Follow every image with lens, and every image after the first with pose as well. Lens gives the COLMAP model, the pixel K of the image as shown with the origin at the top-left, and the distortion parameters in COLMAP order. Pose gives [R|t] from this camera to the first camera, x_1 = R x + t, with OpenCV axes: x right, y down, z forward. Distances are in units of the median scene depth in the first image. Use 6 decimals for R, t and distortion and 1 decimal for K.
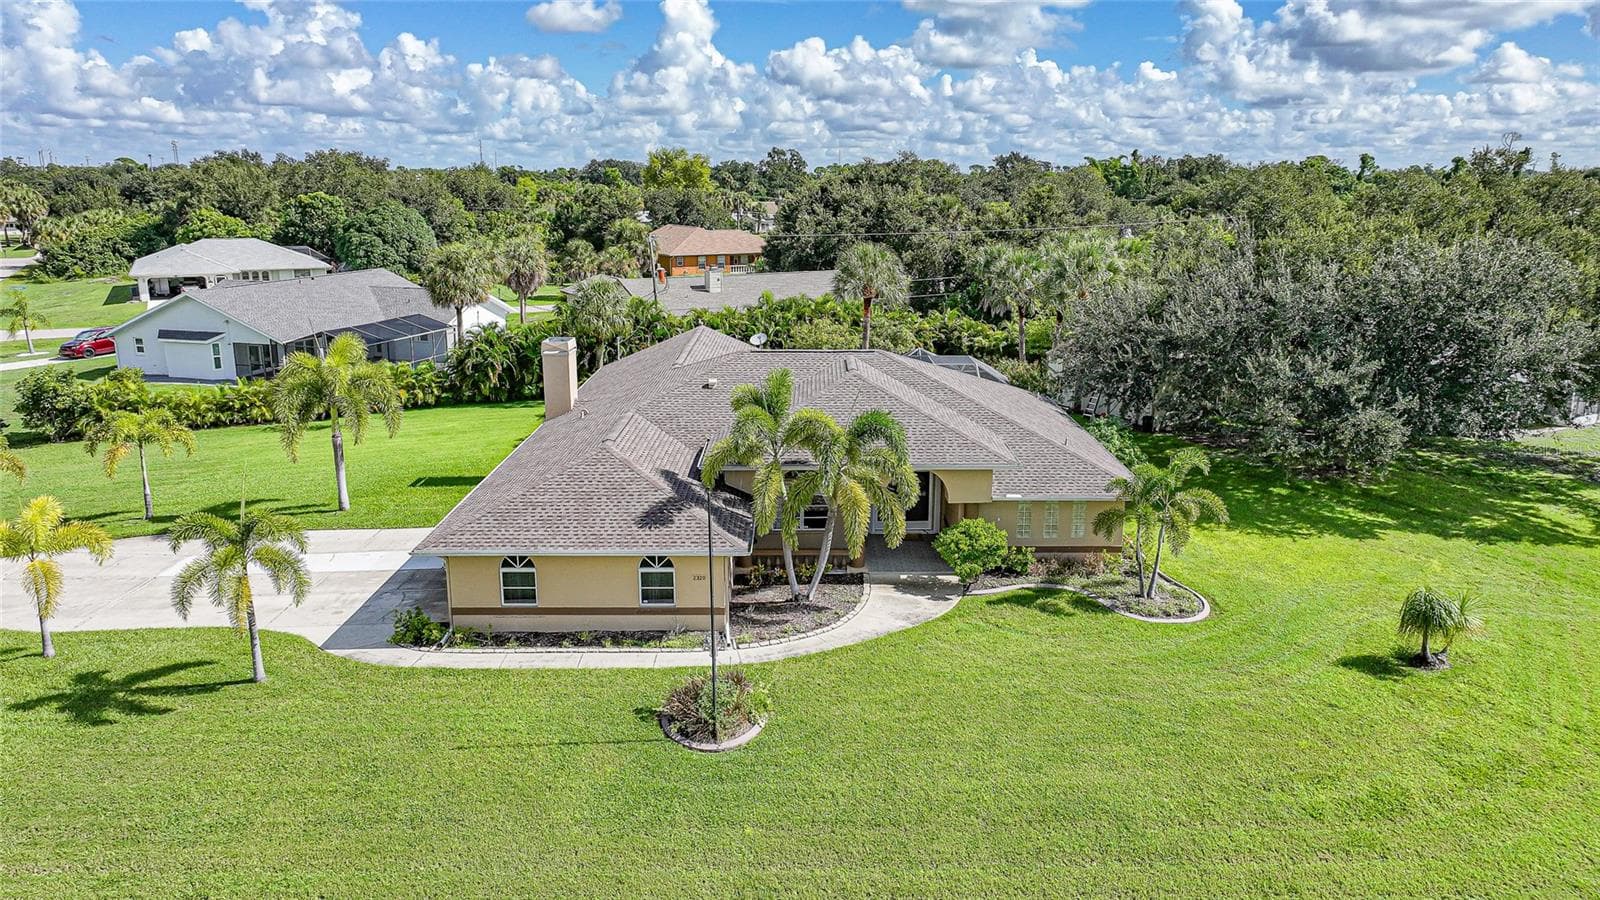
lens RADIAL K [[1126.3, 0, 803.0], [0, 1126.3, 447.3], [0, 0, 1]] dist [-0.006072, 0.018851]
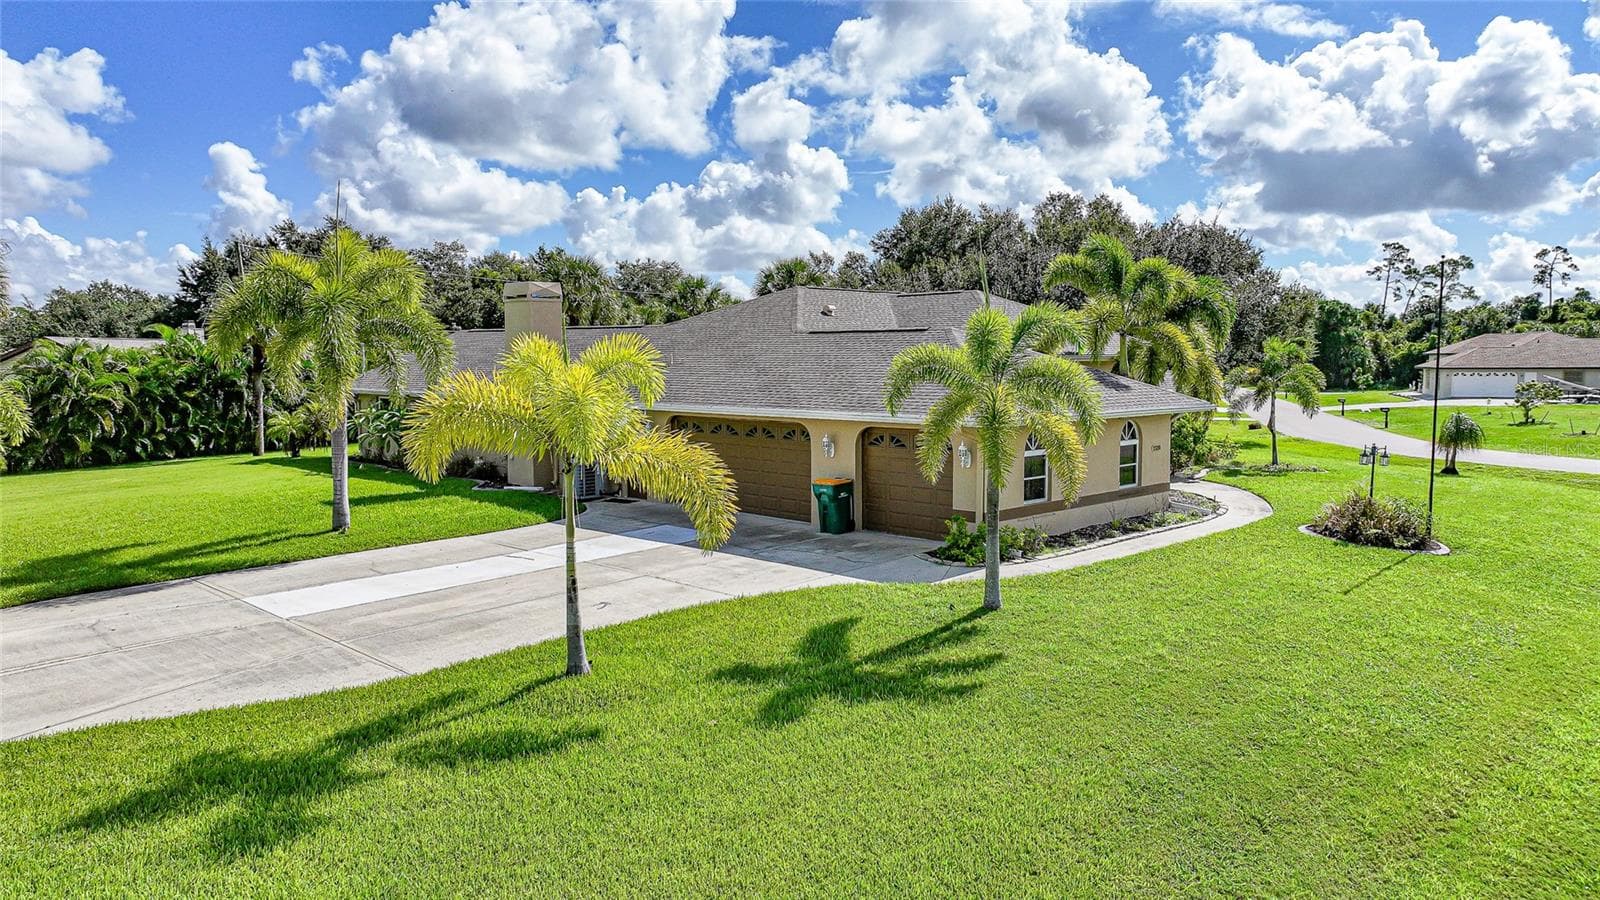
lens RADIAL K [[1126.3, 0, 802.1], [0, 1126.3, 455.5], [0, 0, 1]] dist [-0.006072, 0.018851]
pose [[0.709956, -0.064433, 0.701292, -0.817434], [0.167104, 0.982779, -0.078874, 0.132201], [-0.684134, 0.173185, 0.708497, 0.529676]]
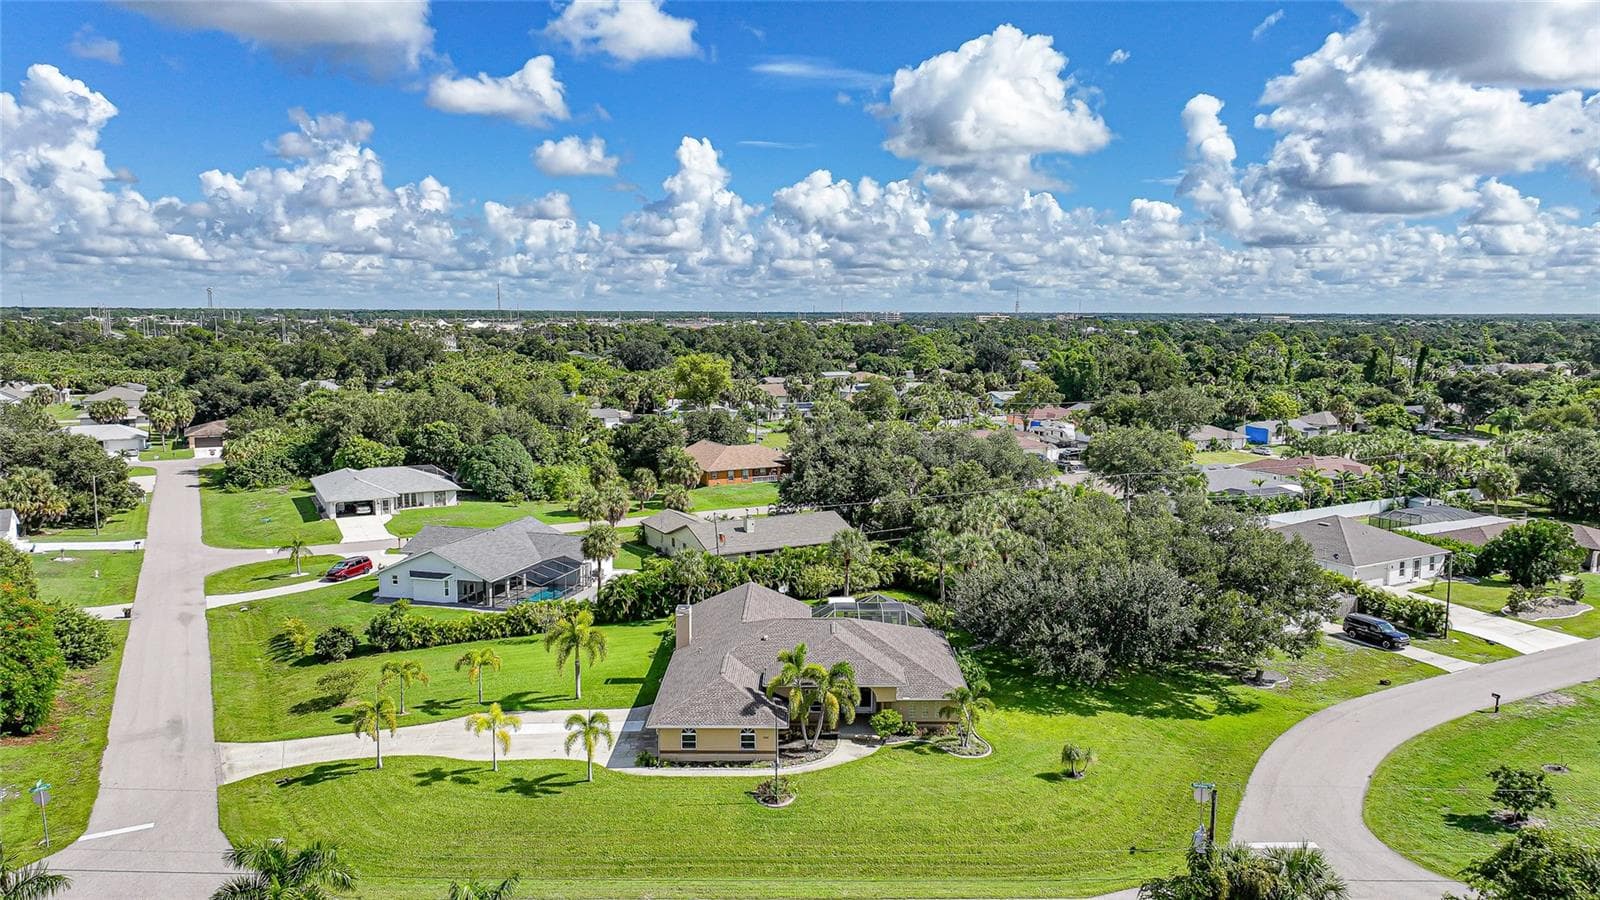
lens RADIAL K [[1126.3, 0, 797.2], [0, 1126.3, 444.1], [0, 0, 1]] dist [-0.006072, 0.018851]
pose [[0.999950, 0.000409, -0.010016, -0.003159], [-0.001605, 0.992811, -0.119681, -0.193483], [0.009895, 0.119691, 0.992762, -1.286926]]
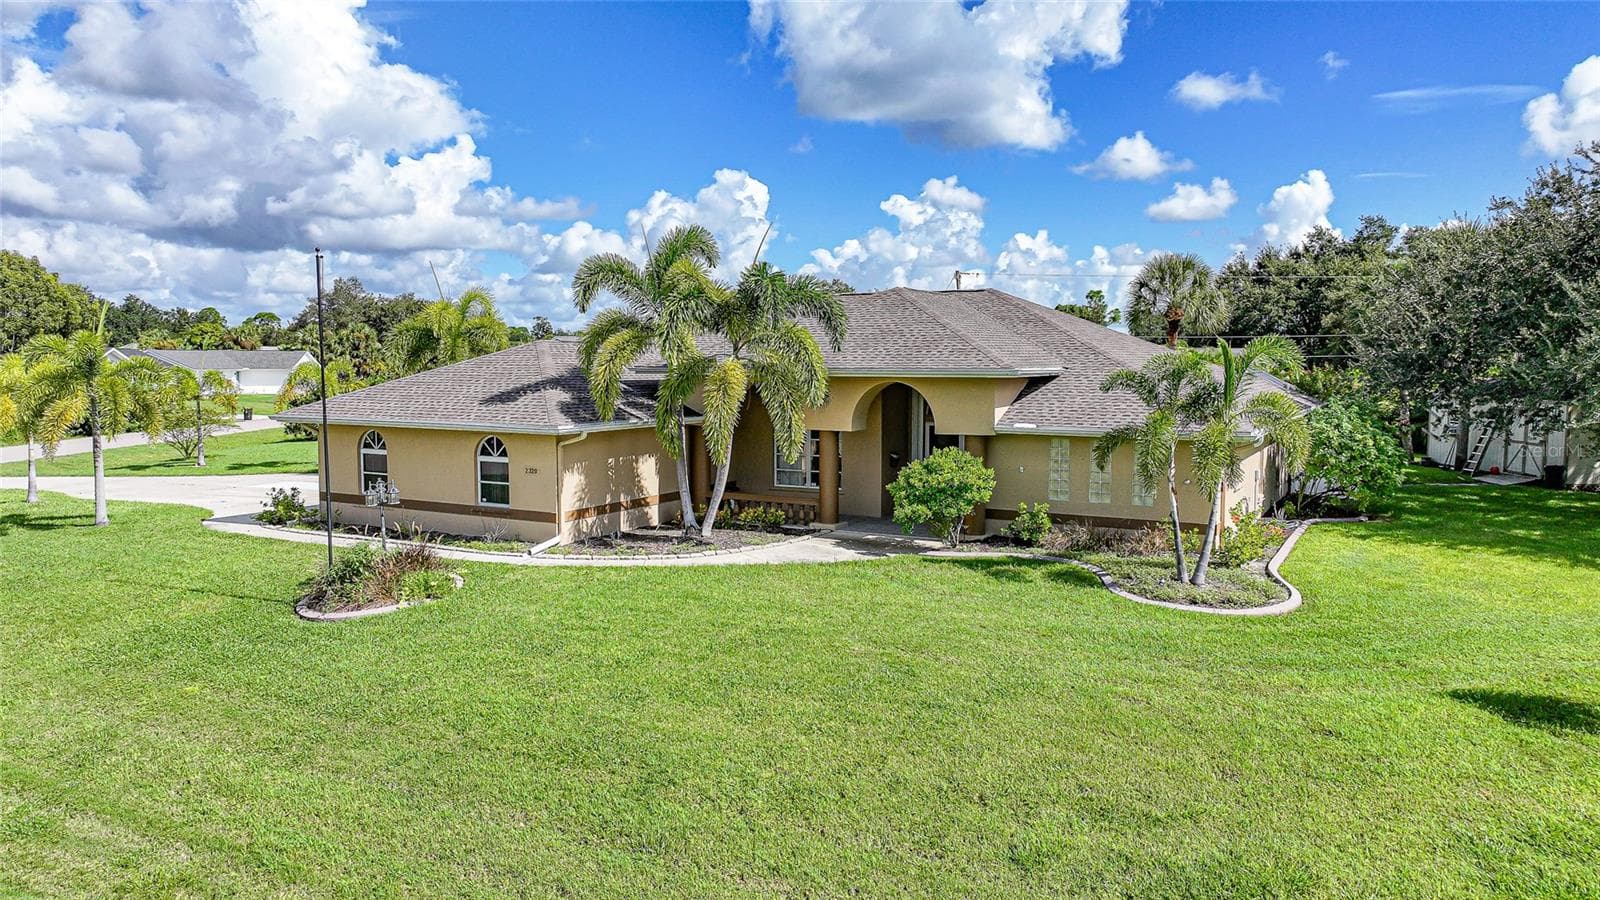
lens RADIAL K [[1126.3, 0, 804.1], [0, 1126.3, 435.2], [0, 0, 1]] dist [-0.006072, 0.018851]
pose [[0.871857, 0.035568, -0.488467, 0.415011], [-0.118289, 0.983125, -0.139546, 0.163258], [0.475261, 0.179444, 0.861352, 0.377585]]
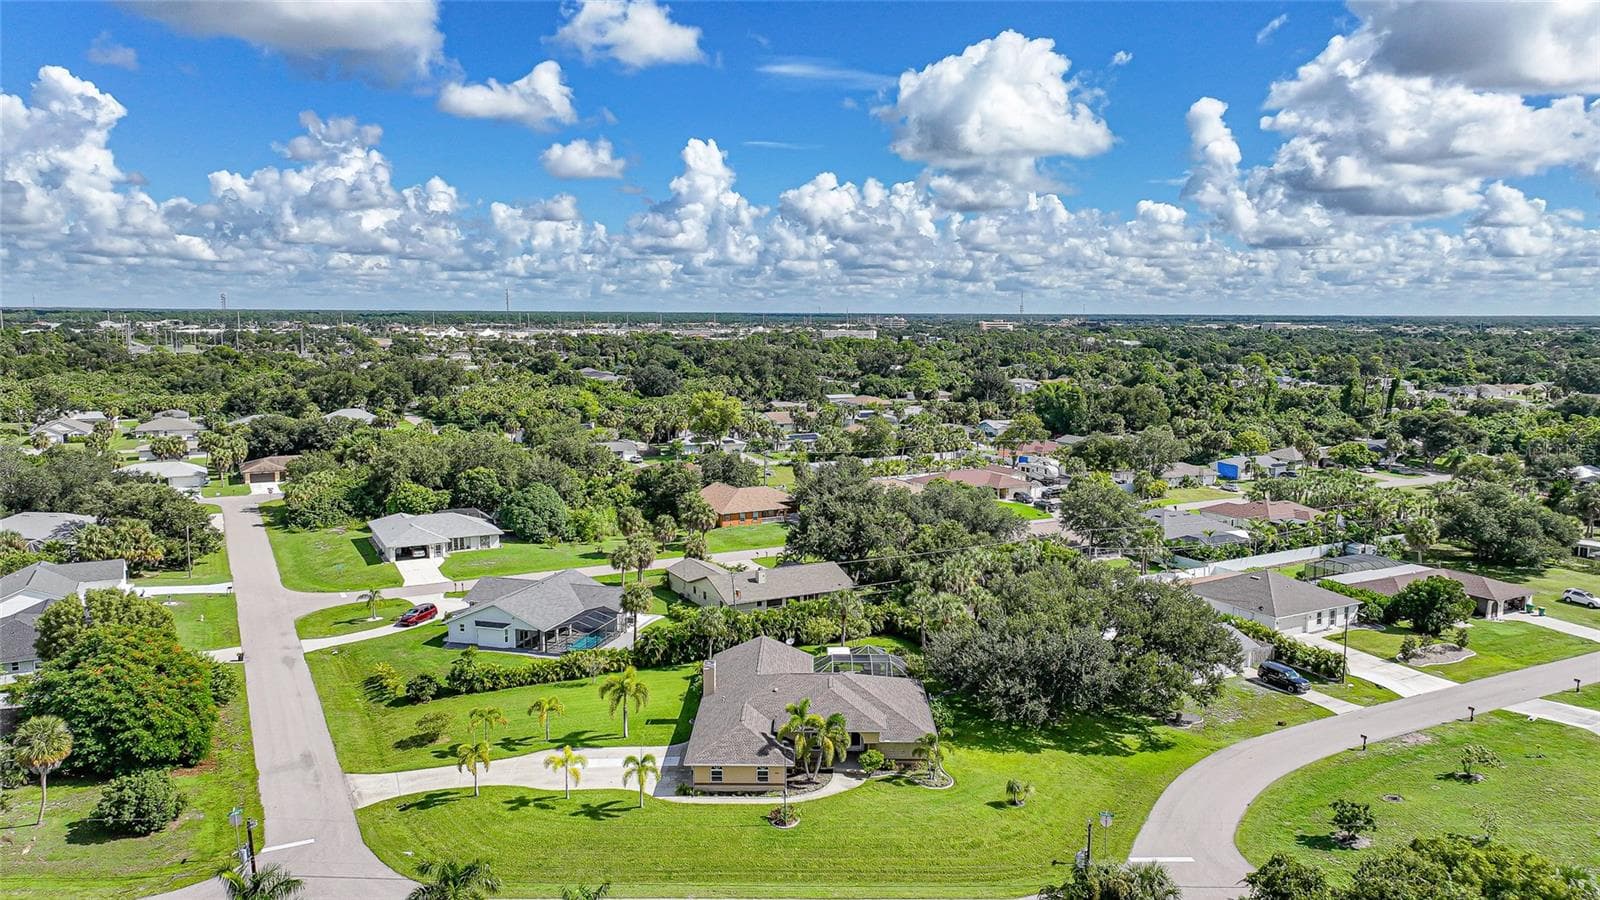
lens RADIAL K [[1122.9, 0, 794.9], [0, 1122.9, 441.0], [0, 0, 1]] dist [0.000861, 0.001592]
pose [[0.999856, 0.001264, -0.016903, 0.005861], [-0.003340, 0.992360, -0.123329, -0.363663], [0.016618, 0.123368, 0.992222, -1.922508]]
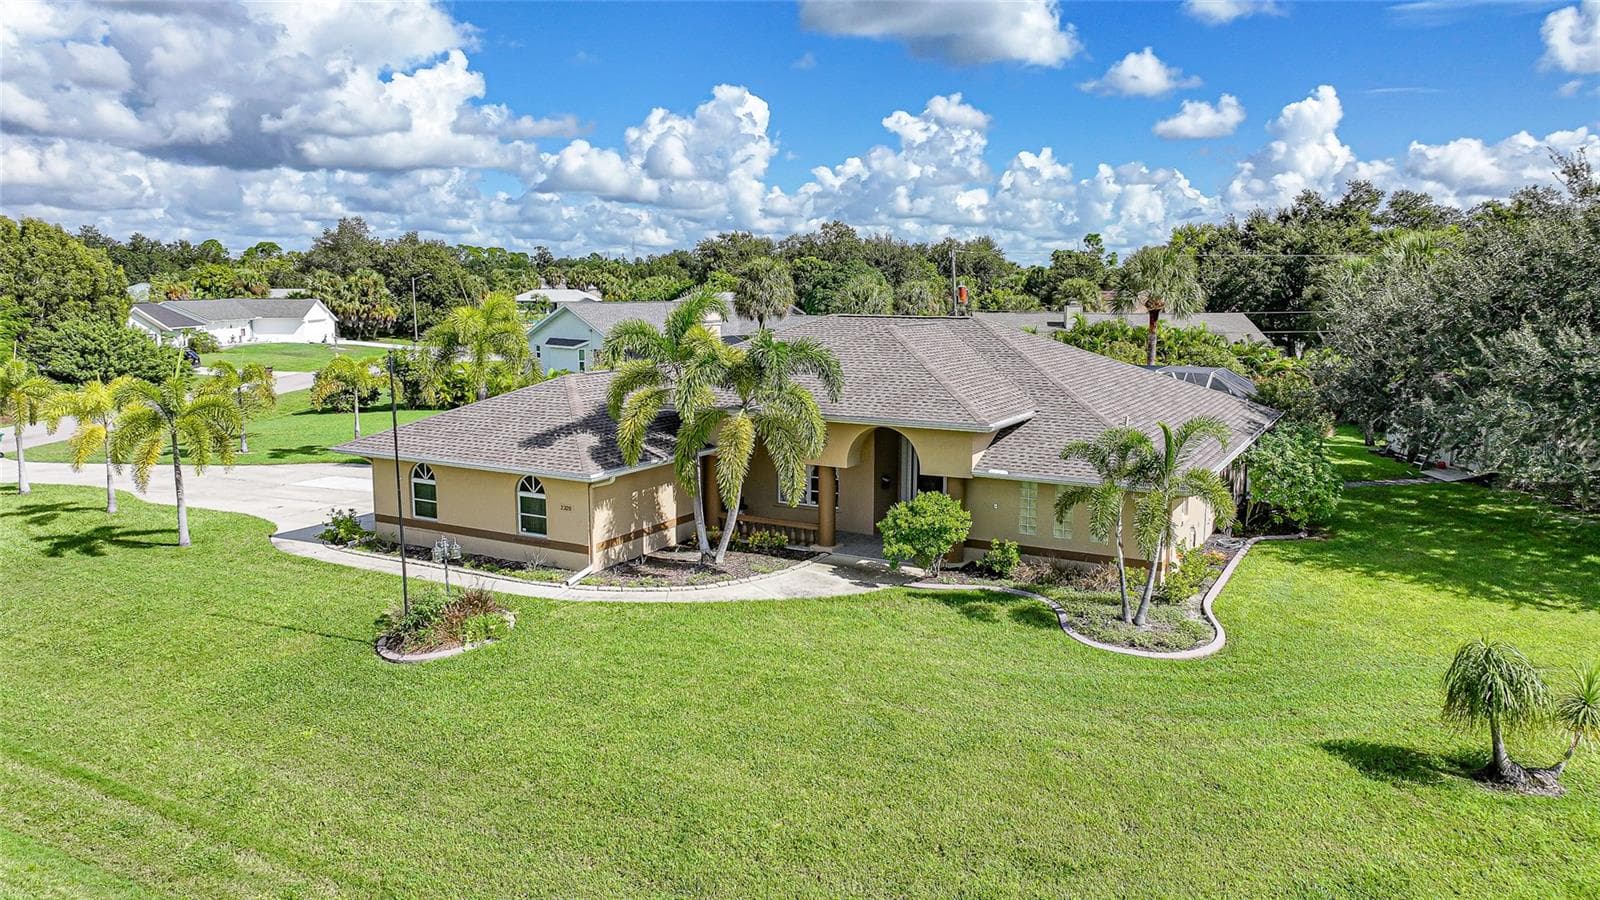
lens RADIAL K [[1126.3, 0, 803.8], [0, 1126.3, 433.3], [0, 0, 1]] dist [-0.006072, 0.018851]
pose [[0.871253, 0.069102, -0.485946, 0.458745], [-0.118480, 0.990372, -0.071590, 0.090699], [0.476321, 0.119948, 0.871052, 0.279526]]
